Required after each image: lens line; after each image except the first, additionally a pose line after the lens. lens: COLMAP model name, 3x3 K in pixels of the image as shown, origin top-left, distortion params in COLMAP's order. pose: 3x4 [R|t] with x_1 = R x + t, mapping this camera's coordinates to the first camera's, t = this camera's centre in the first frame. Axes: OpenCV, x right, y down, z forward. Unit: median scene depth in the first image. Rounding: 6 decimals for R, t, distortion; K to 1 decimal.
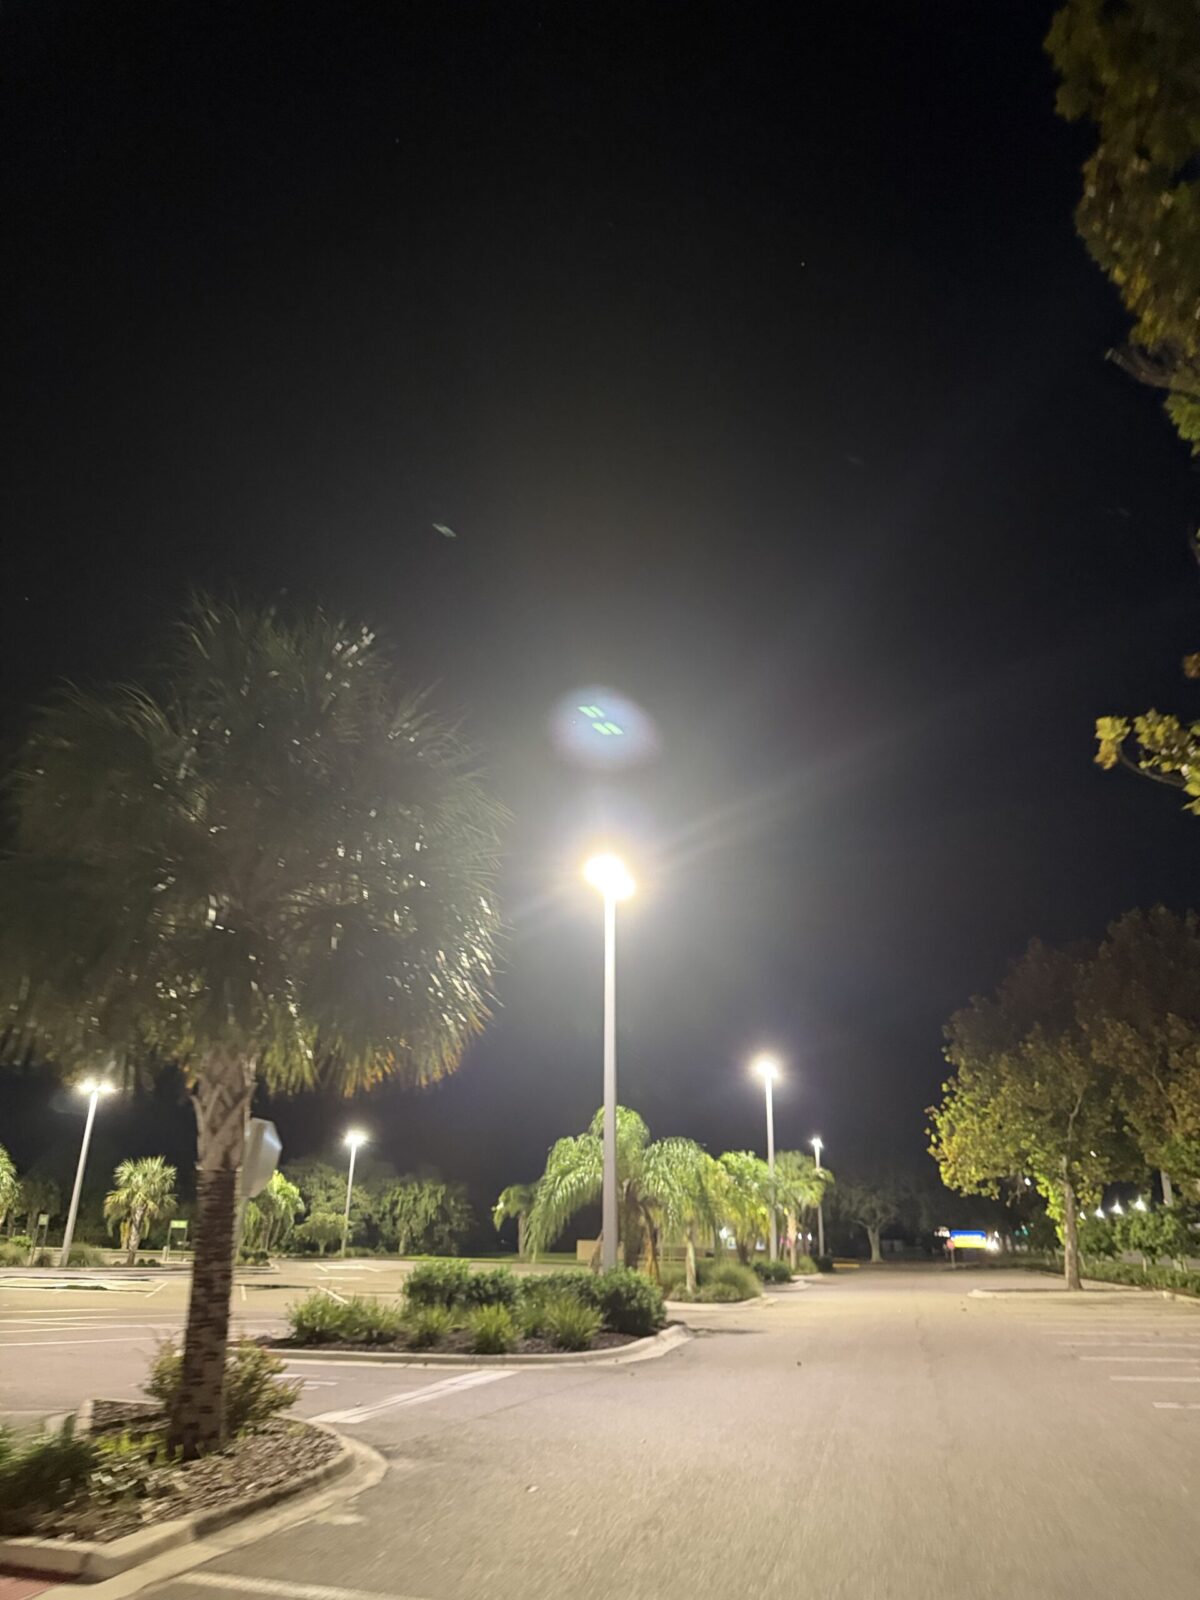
lens RADIAL K [[1112.7, 0, 594.8], [0, 1112.7, 799.2], [0, 0, 1]] dist [0.029070, -0.023981]
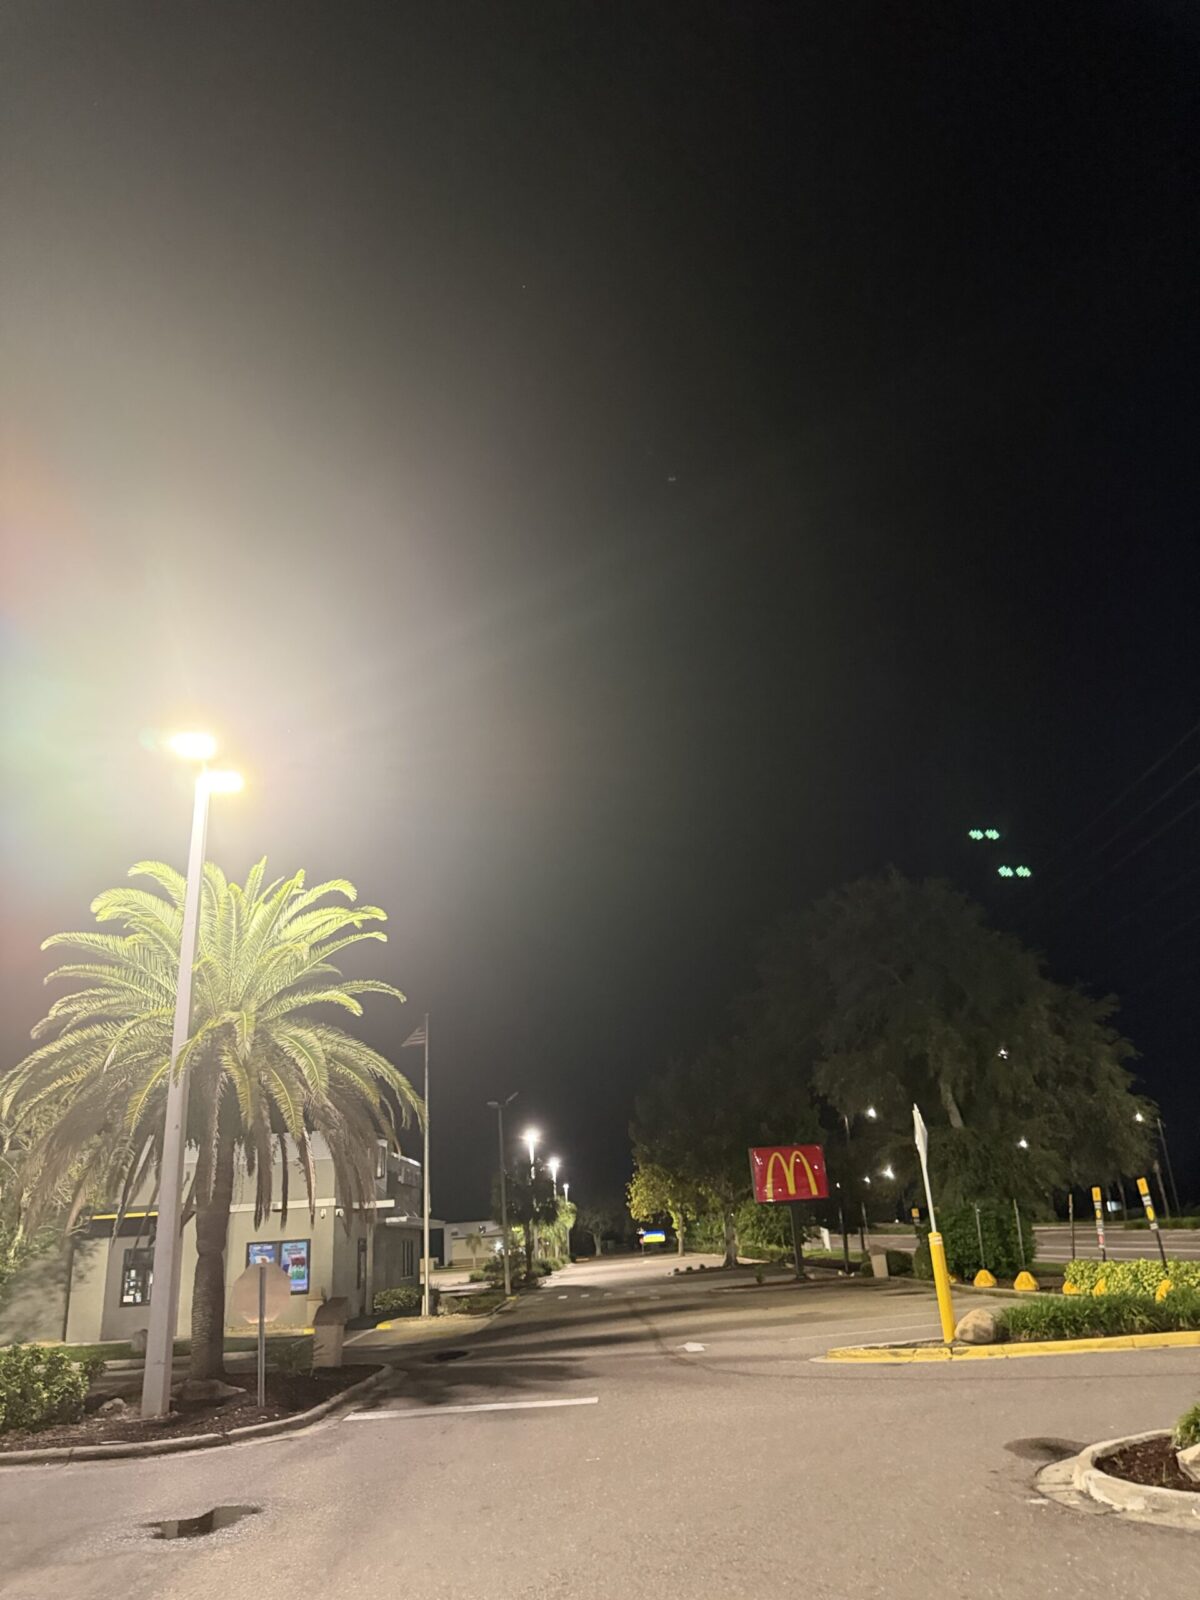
lens RADIAL K [[1111.2, 0, 605.4], [0, 1111.2, 800.3], [0, 0, 1]] dist [0.027916, -0.024548]
pose [[0.967299, 0.015400, 0.253170, -0.649237], [-0.013439, 0.999865, -0.009475, -0.945025], [-0.253282, 0.005762, 0.967375, -2.335698]]
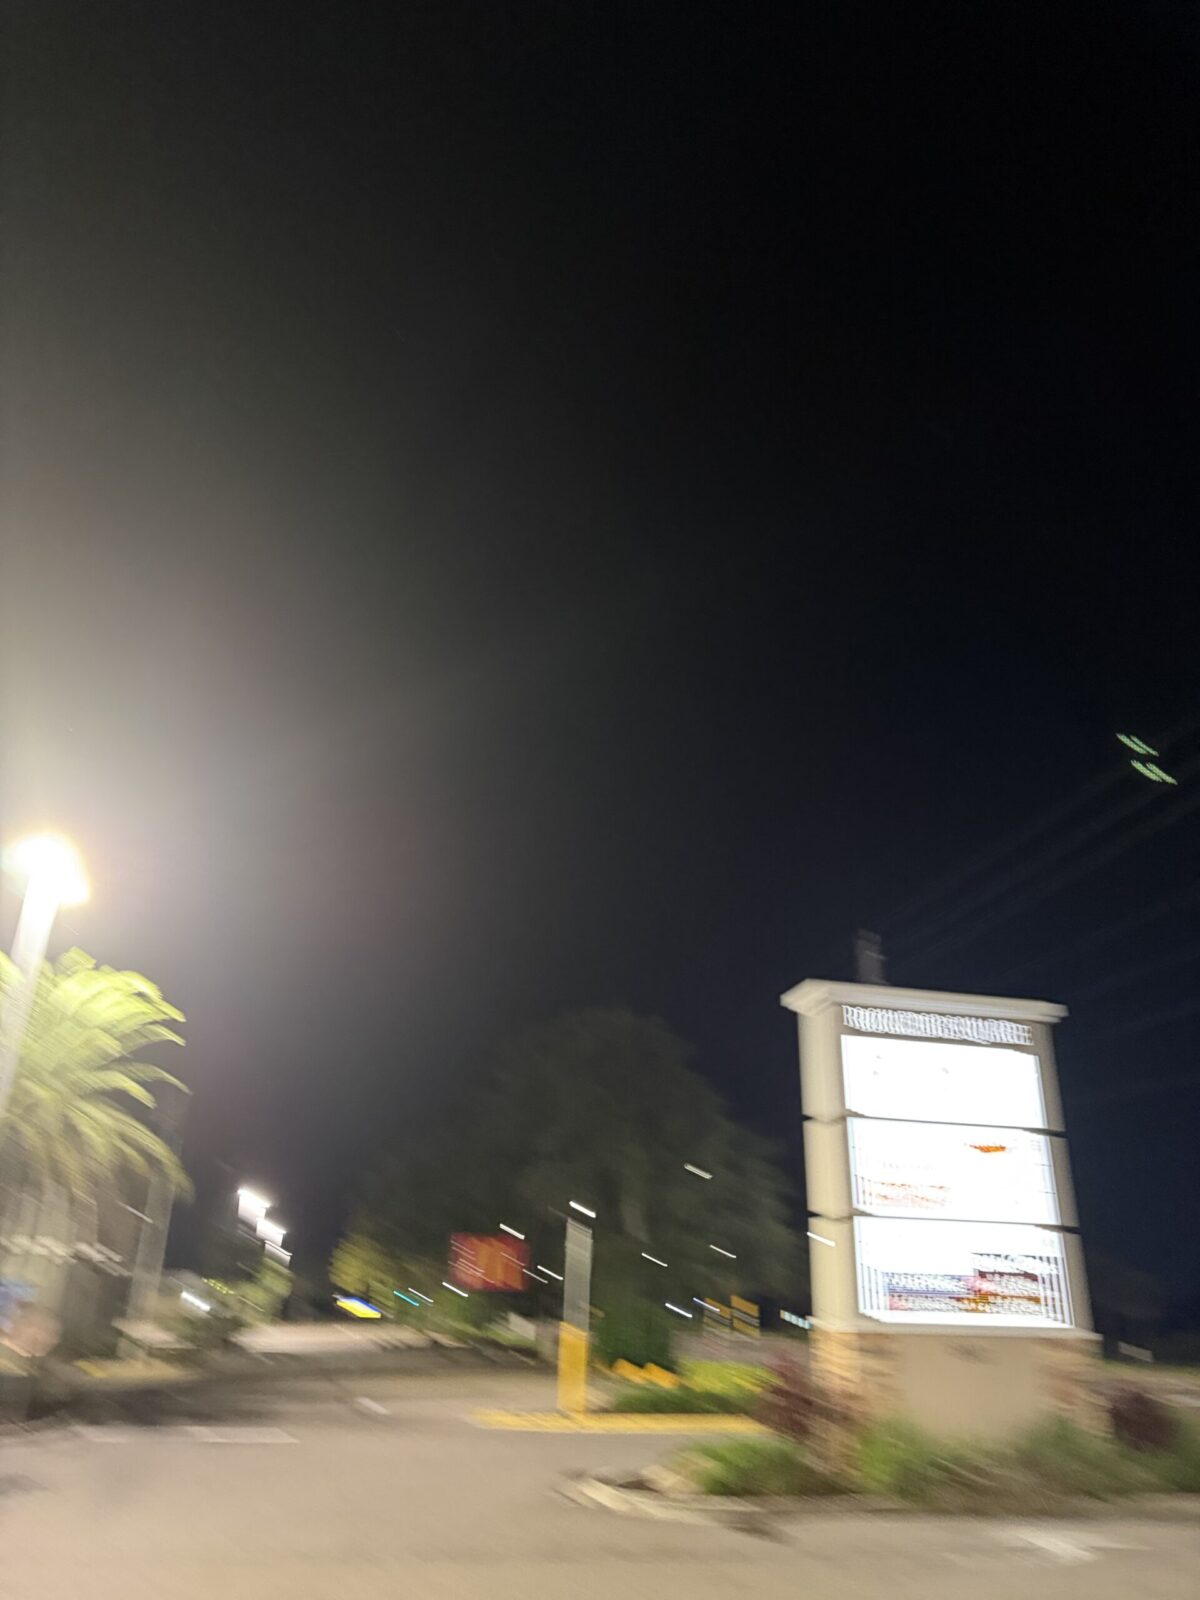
lens RADIAL K [[1112.7, 0, 594.8], [0, 1112.7, 799.2], [0, 0, 1]] dist [0.029070, -0.023981]
pose [[0.889861, 0.197689, 0.411178, -0.759936], [-0.178430, 0.980262, -0.085142, -1.094636], [-0.419894, 0.002397, 0.907570, -2.699153]]
